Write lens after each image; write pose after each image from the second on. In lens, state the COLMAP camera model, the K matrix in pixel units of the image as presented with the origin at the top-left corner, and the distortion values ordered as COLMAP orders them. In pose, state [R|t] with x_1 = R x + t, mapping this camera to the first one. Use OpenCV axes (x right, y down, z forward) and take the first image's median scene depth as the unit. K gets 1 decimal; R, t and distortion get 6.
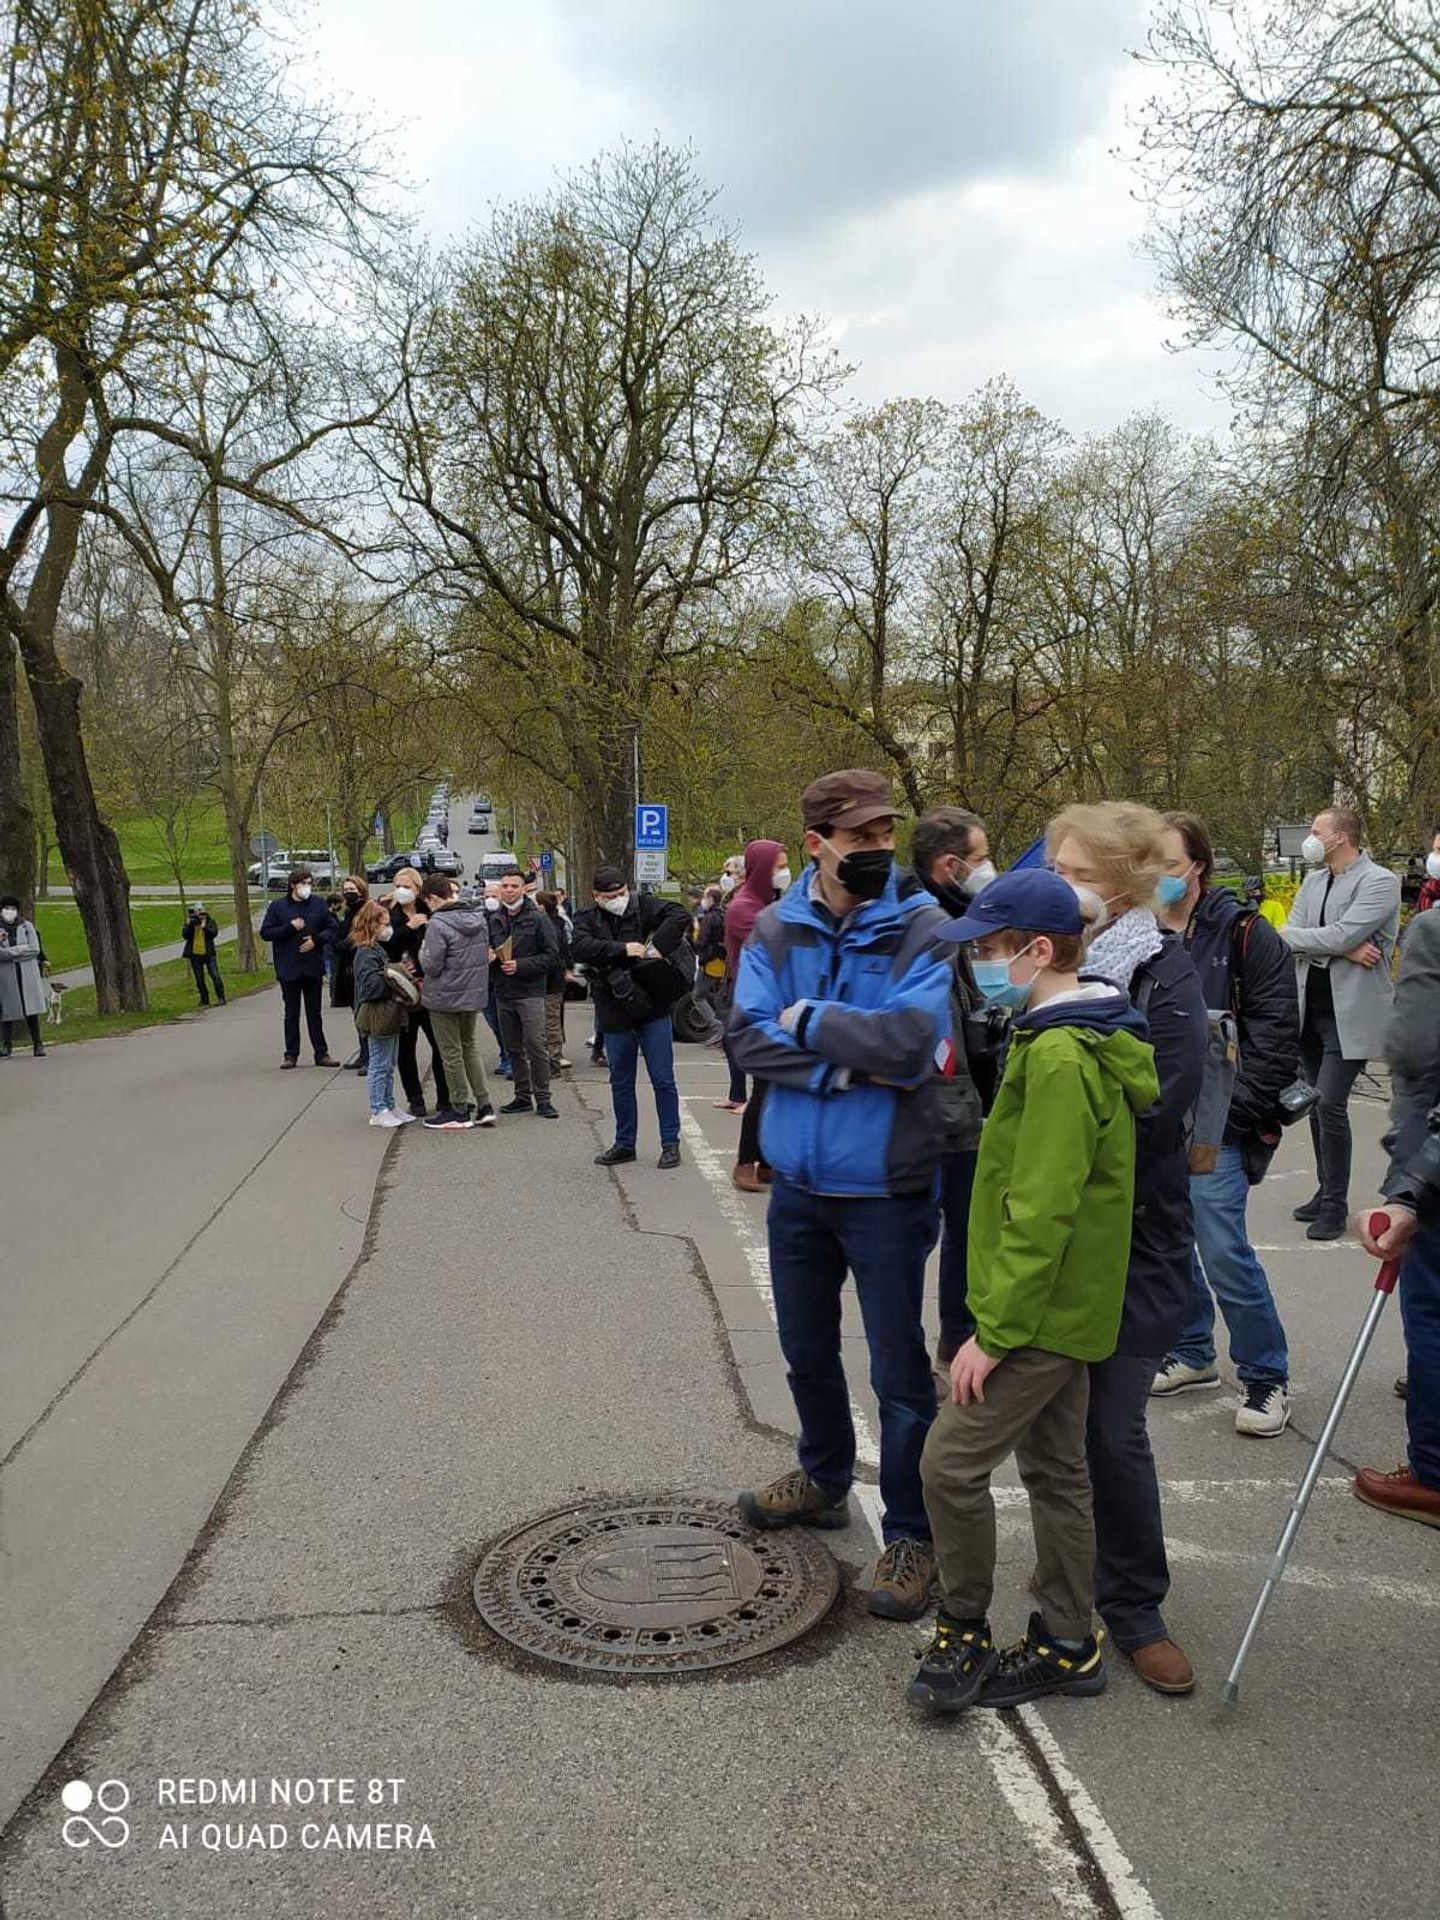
lens RADIAL K [[1464.2, 0, 722.7], [0, 1464.2, 960.7], [0, 0, 1]] dist [0.067041, -0.037599]
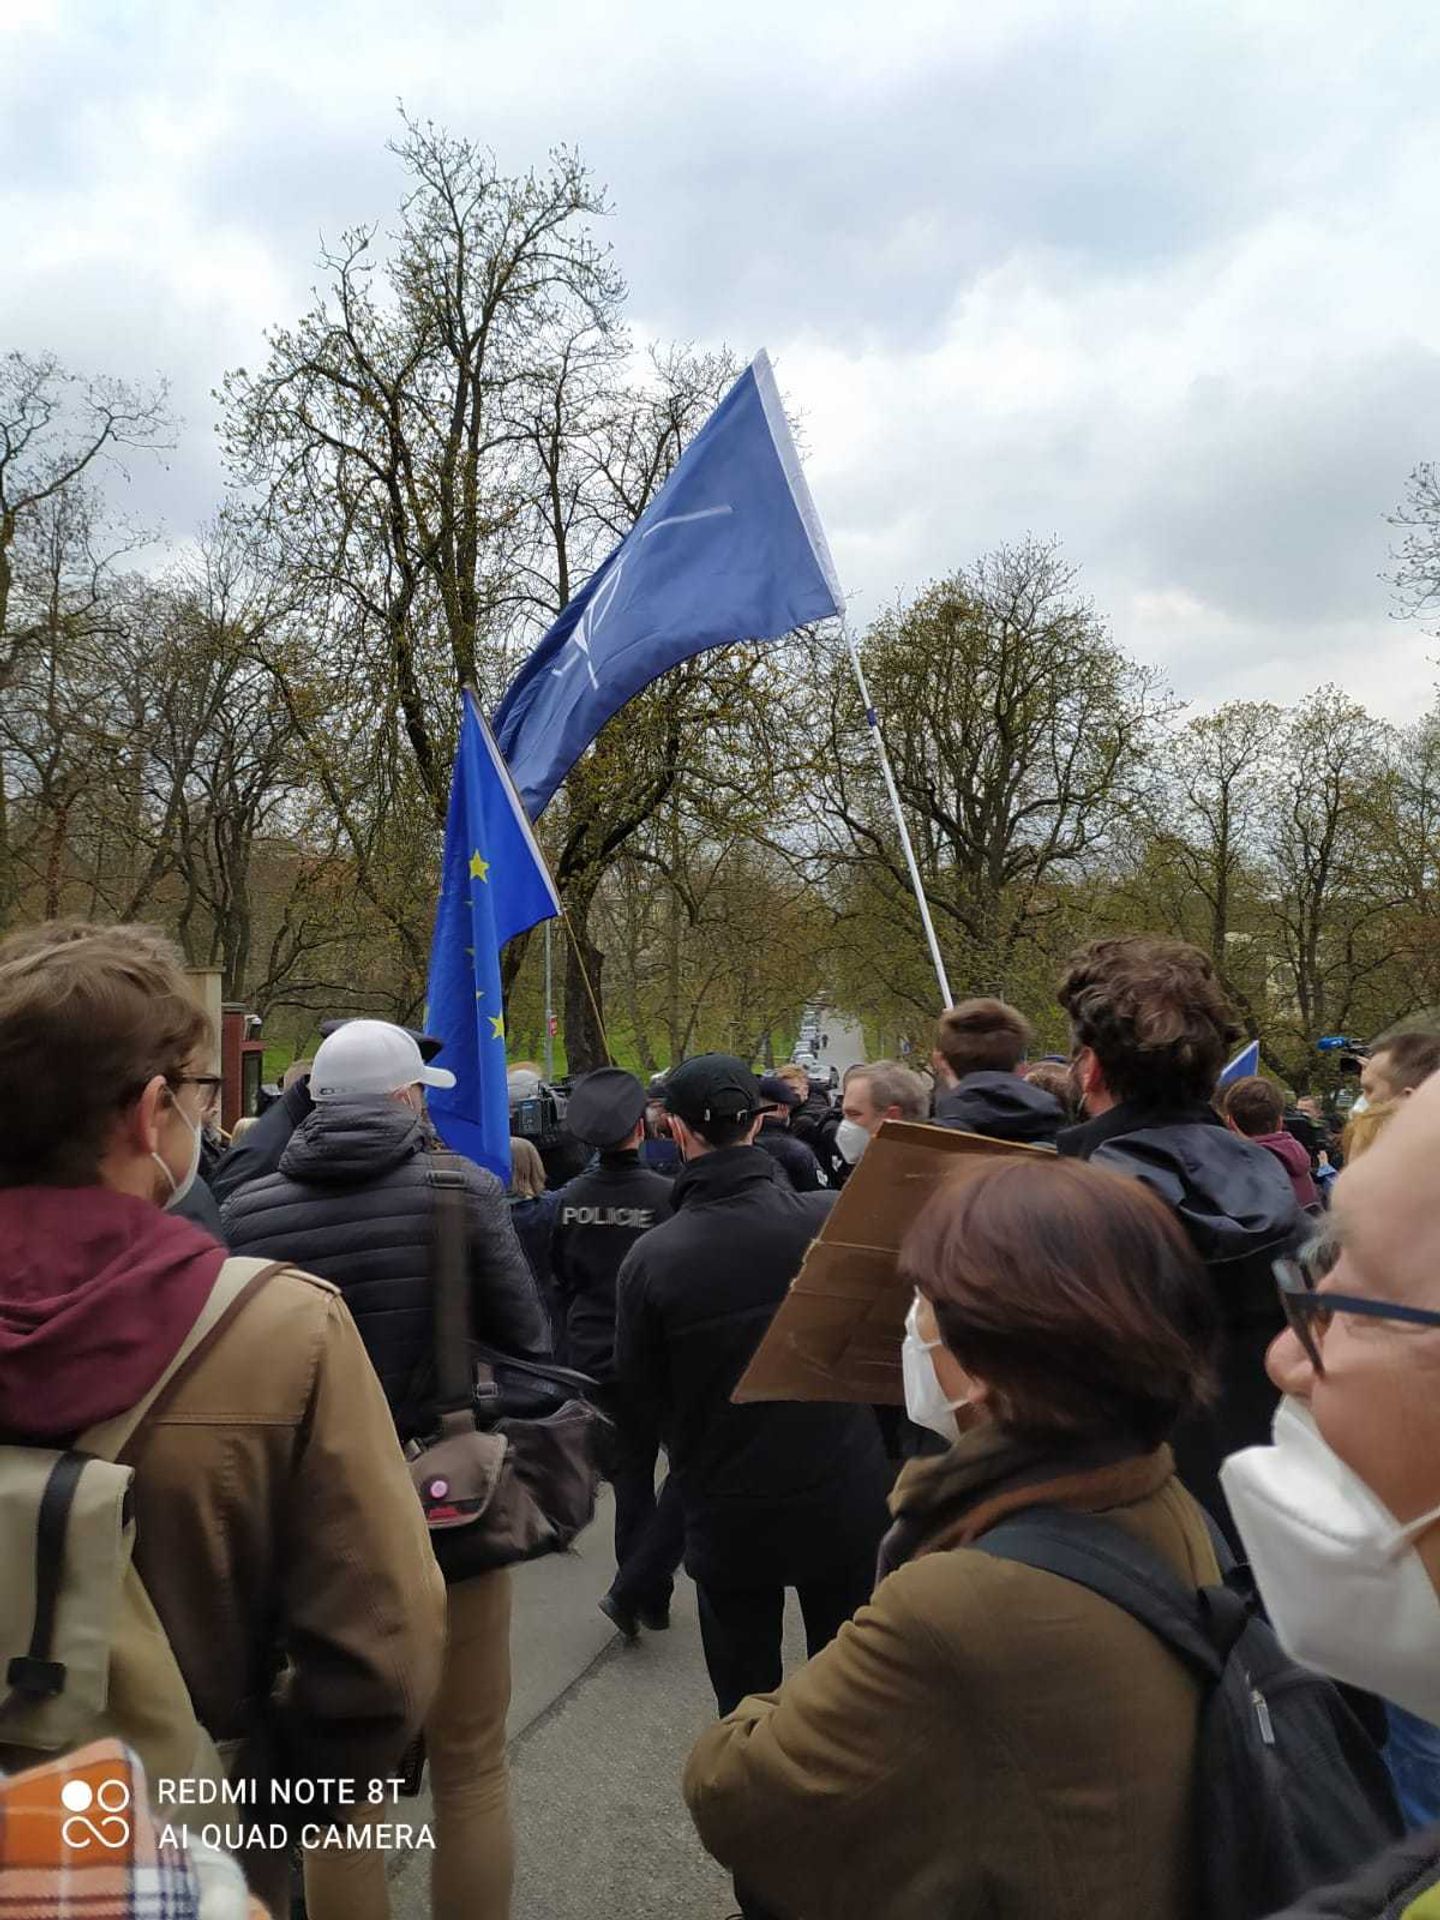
lens RADIAL K [[1464.2, 0, 728.8], [0, 1464.2, 961.5], [0, 0, 1]] dist [0.067041, -0.037599]
pose [[0.971322, 0.014040, -0.237355, 0.009210], [-0.047896, 0.989345, -0.137485, 0.002751], [0.232895, 0.144911, 0.961645, -0.189521]]
